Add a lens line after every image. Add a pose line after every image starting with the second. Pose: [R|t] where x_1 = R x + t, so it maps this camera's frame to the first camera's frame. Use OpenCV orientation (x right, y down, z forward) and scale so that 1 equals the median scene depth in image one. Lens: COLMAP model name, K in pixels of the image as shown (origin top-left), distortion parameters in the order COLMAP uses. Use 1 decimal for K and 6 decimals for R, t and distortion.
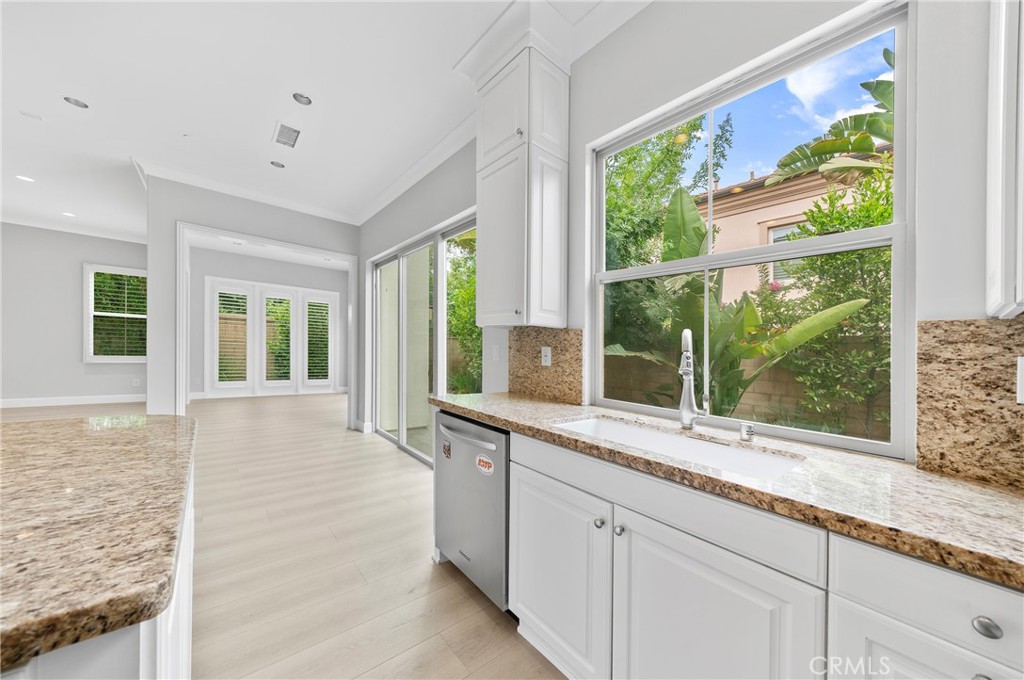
lens RADIAL K [[351.6, 0, 492.3], [0, 351.6, 340.9], [0, 0, 1]] dist [-0.000570, 0.000104]
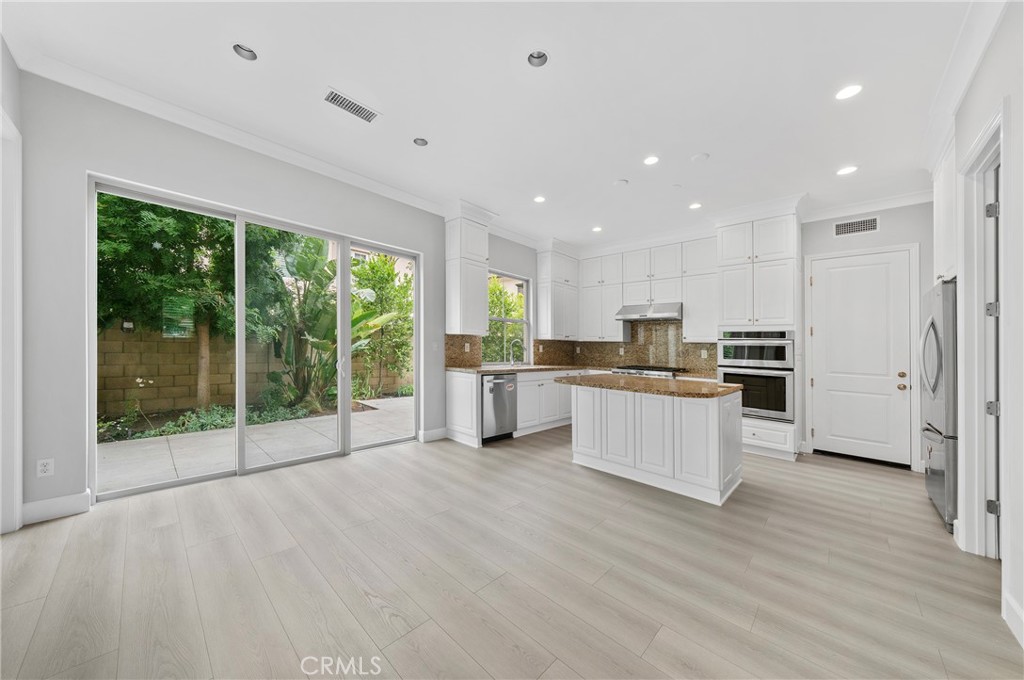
lens RADIAL K [[351.6, 0, 507.5], [0, 351.6, 343.1], [0, 0, 1]] dist [-0.000570, 0.000104]
pose [[-0.142040, -0.011315, 0.989796, -1.139519], [-0.035251, 0.999358, 0.006365, -0.003148], [-0.989233, -0.033987, -0.142348, 0.595644]]
